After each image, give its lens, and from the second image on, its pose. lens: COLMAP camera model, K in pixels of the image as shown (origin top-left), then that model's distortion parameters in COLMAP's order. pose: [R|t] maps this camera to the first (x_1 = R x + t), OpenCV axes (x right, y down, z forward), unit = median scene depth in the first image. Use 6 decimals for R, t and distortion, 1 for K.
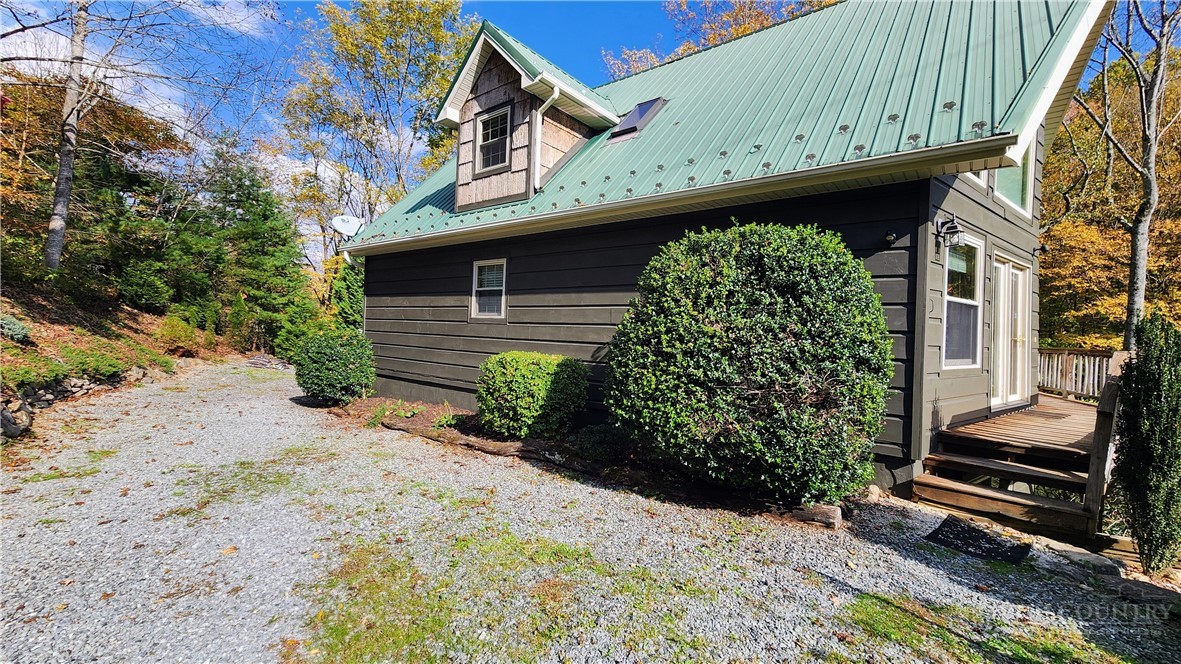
lens RADIAL K [[487.2, 0, 588.7], [0, 487.2, 329.8], [0, 0, 1]] dist [-0.001433, 0.000489]
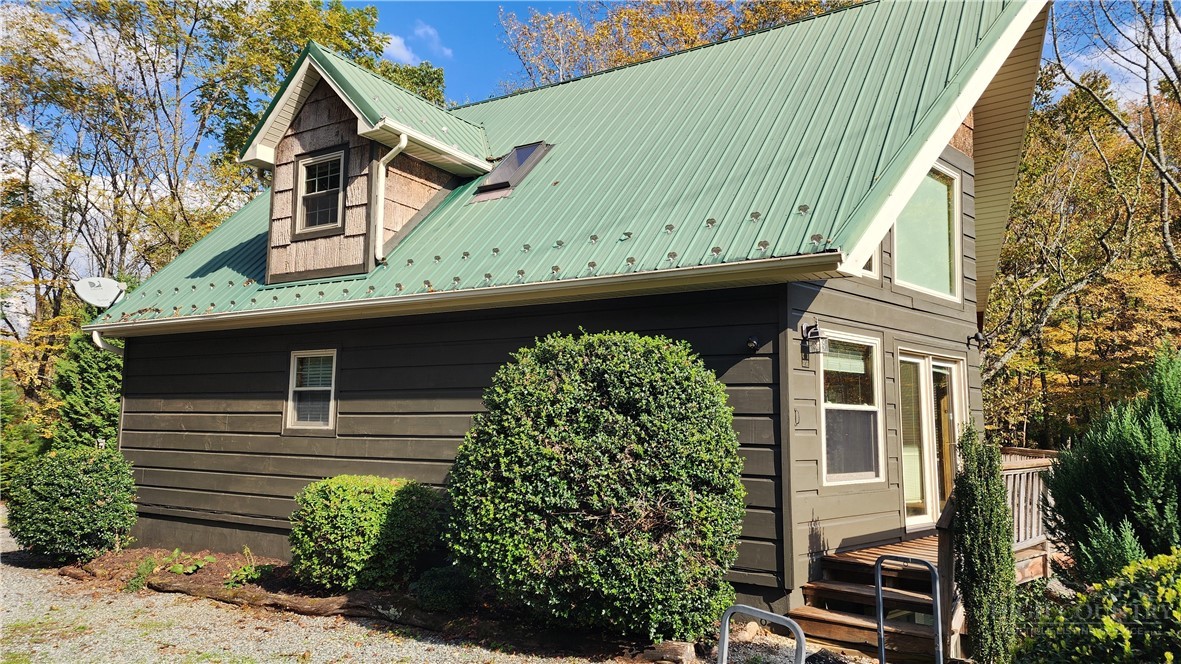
lens RADIAL K [[798.3, 0, 590.5], [0, 798.3, 332.0], [0, 0, 1]] dist [0.090374, -0.098684]
pose [[0.993103, -0.009119, 0.116892, 0.096050], [0.021712, 0.994031, -0.106914, -0.040000], [-0.115220, 0.108714, 0.987373, -0.353243]]
